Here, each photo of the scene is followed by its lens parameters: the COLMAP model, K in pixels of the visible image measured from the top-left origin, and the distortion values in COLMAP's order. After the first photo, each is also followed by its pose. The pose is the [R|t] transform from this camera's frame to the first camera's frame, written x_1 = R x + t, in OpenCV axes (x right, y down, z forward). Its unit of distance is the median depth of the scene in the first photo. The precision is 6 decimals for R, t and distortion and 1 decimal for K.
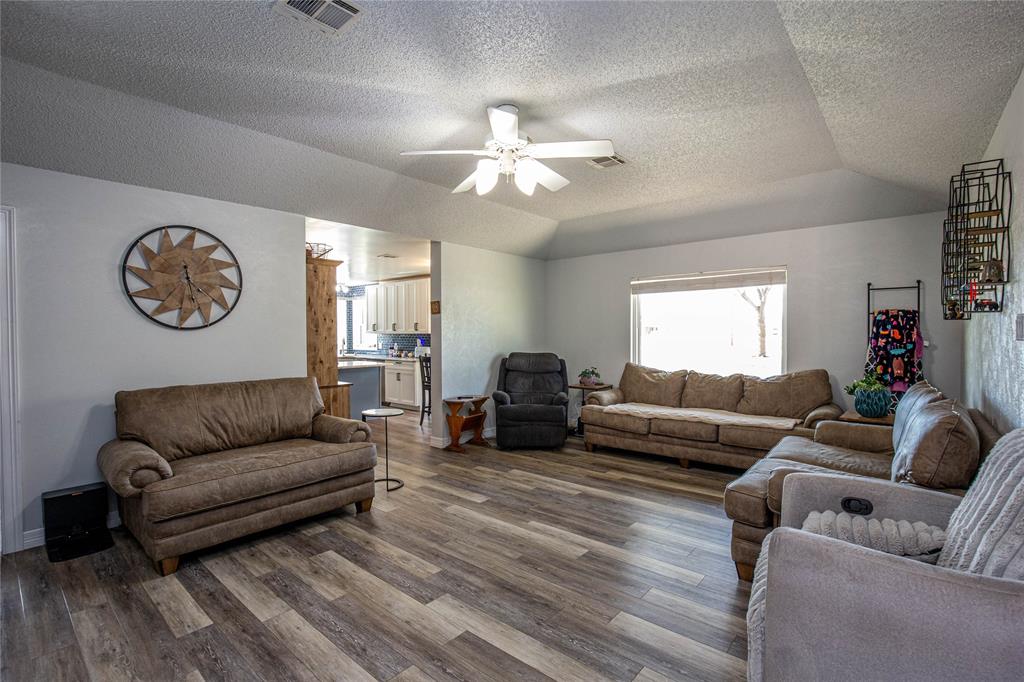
lens RADIAL K [[470.1, 0, 508.0], [0, 470.1, 341.9], [0, 0, 1]] dist [-0.033841, 0.002478]
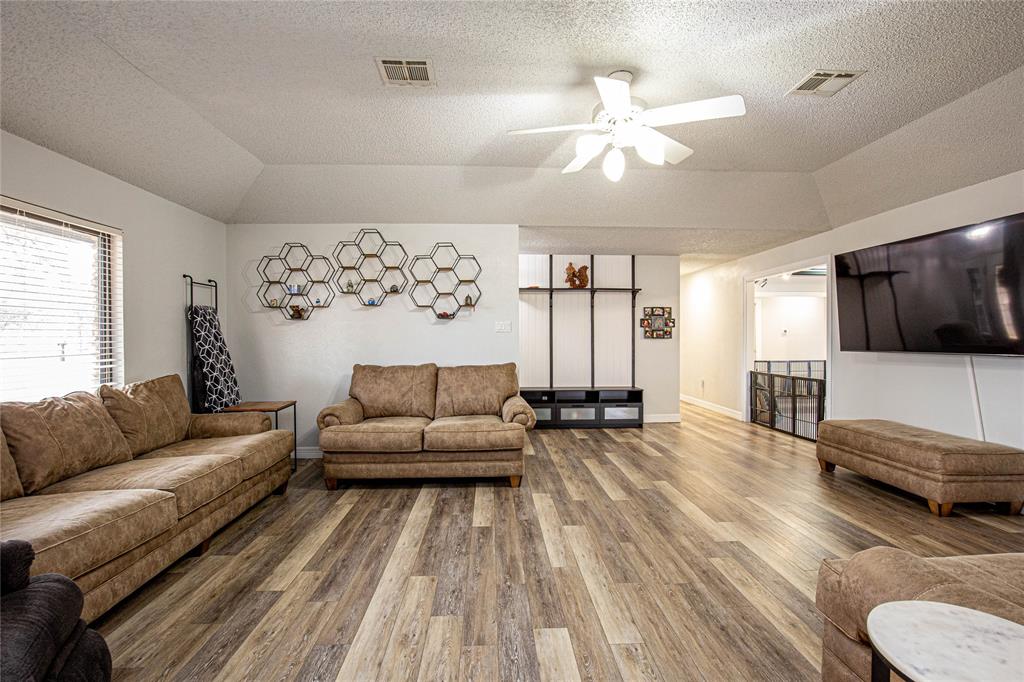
lens RADIAL K [[470.1, 0, 509.6], [0, 470.1, 341.0], [0, 0, 1]] dist [-0.033841, 0.002478]
pose [[-0.689857, 0.001805, 0.723943, -0.315139], [0.019345, 0.999686, 0.015941, 0.002026], [-0.723687, 0.025001, -0.689675, 1.102942]]
